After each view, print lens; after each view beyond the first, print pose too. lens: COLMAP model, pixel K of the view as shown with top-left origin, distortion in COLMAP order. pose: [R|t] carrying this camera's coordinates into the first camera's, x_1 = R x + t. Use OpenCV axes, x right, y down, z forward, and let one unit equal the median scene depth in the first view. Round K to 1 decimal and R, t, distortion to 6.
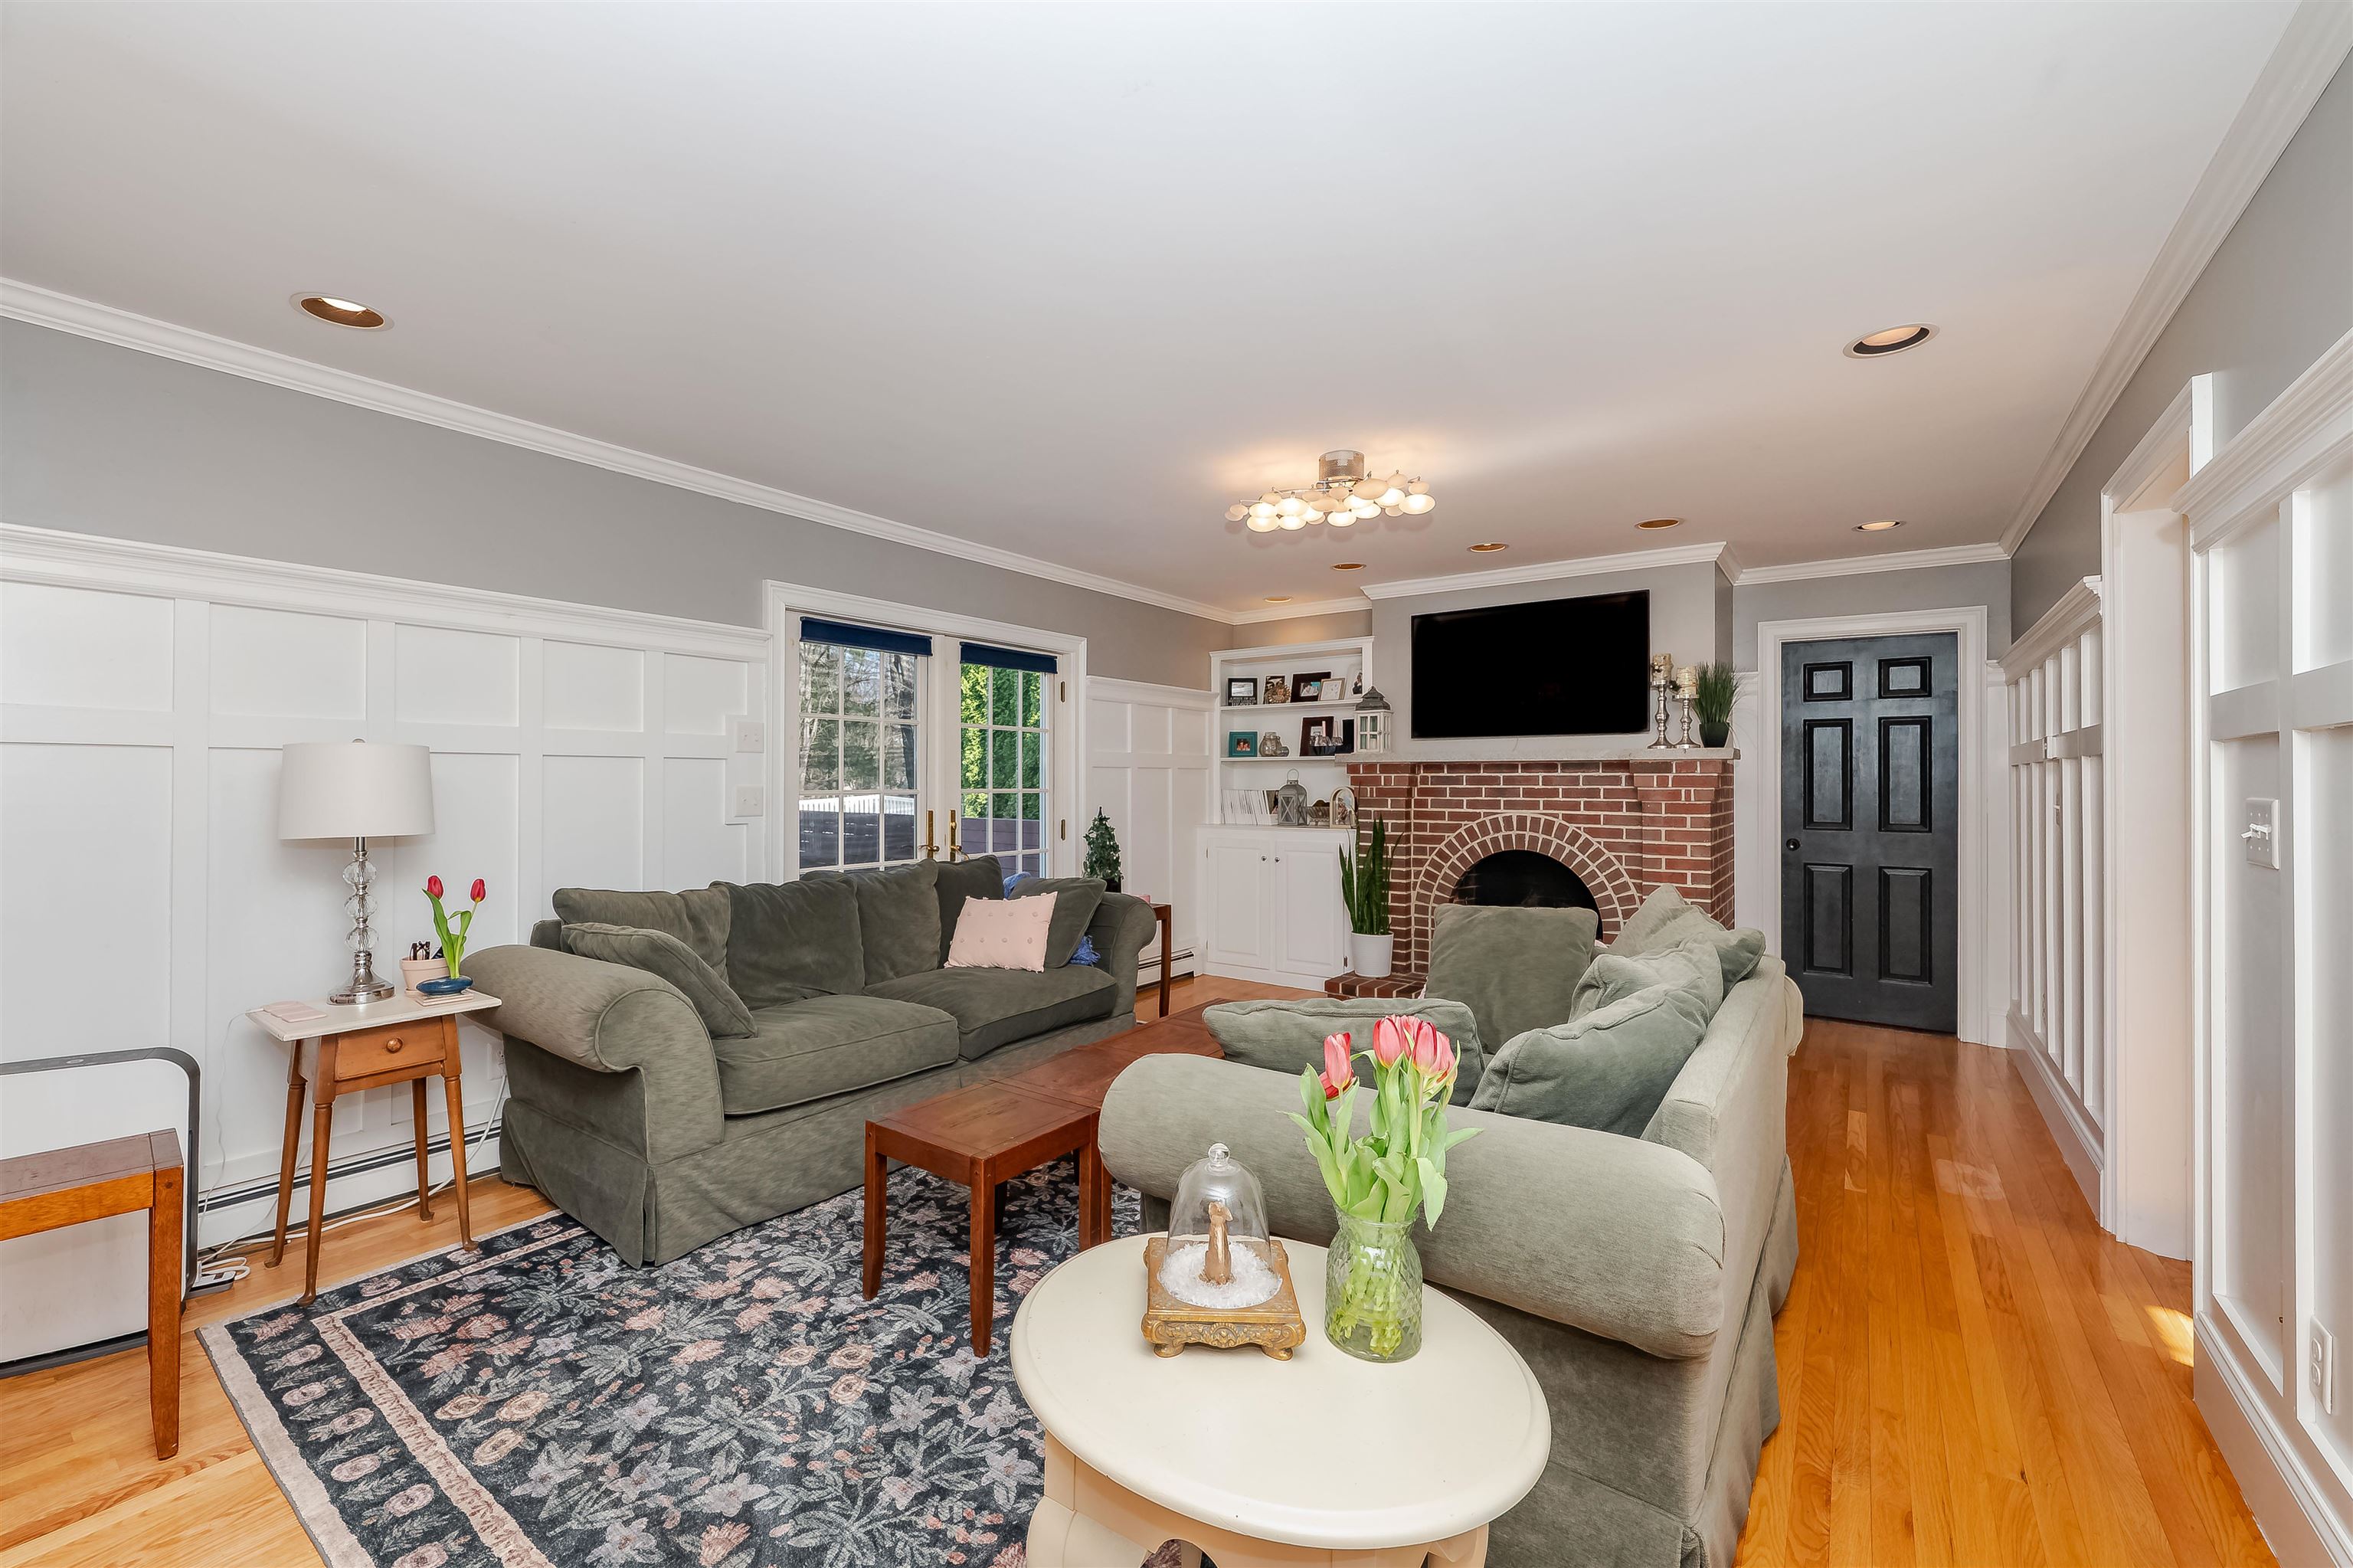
lens RADIAL K [[942.2, 0, 1173.3], [0, 942.2, 776.0], [0, 0, 1]] dist [0.000522, 0.000153]
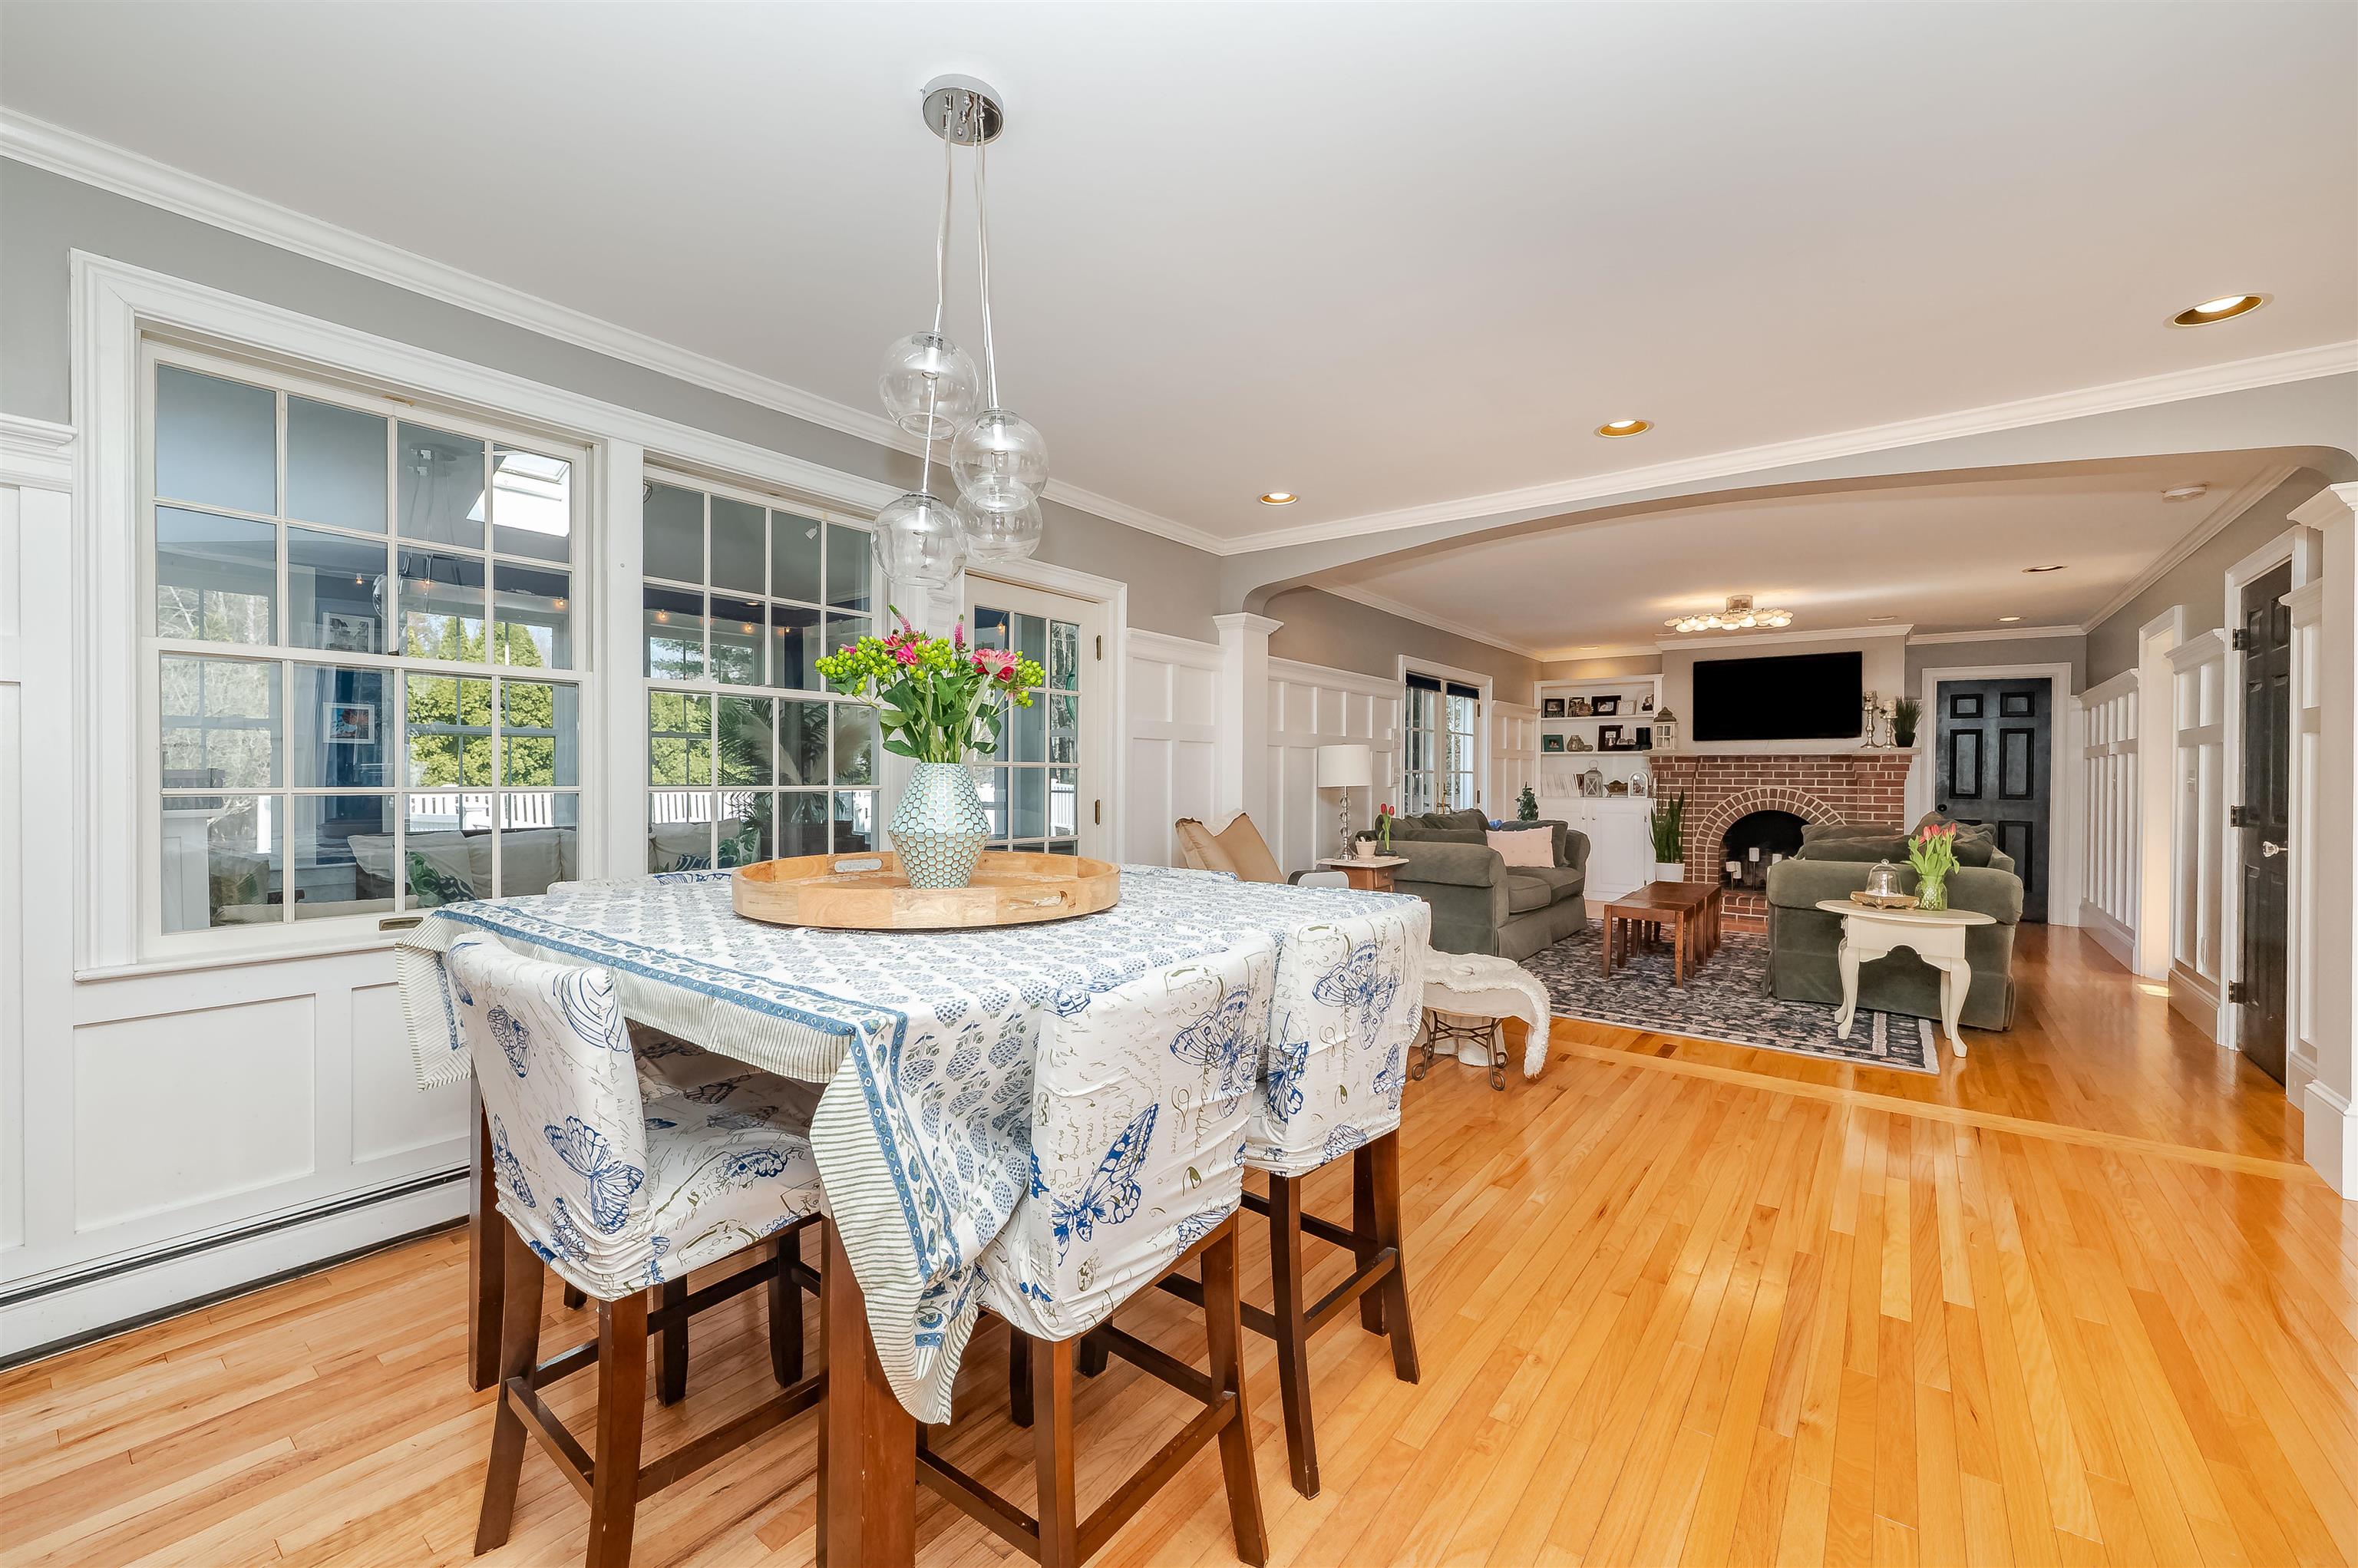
lens RADIAL K [[947.9, 0, 1182.7], [0, 947.9, 785.8], [0, 0, 1]] dist [0.001202, 0.000493]
pose [[0.999837, 0.003959, -0.017591, -0.617587], [-0.003641, 0.999830, 0.018075, 0.011369], [0.017659, -0.018008, 0.999682, -0.645765]]
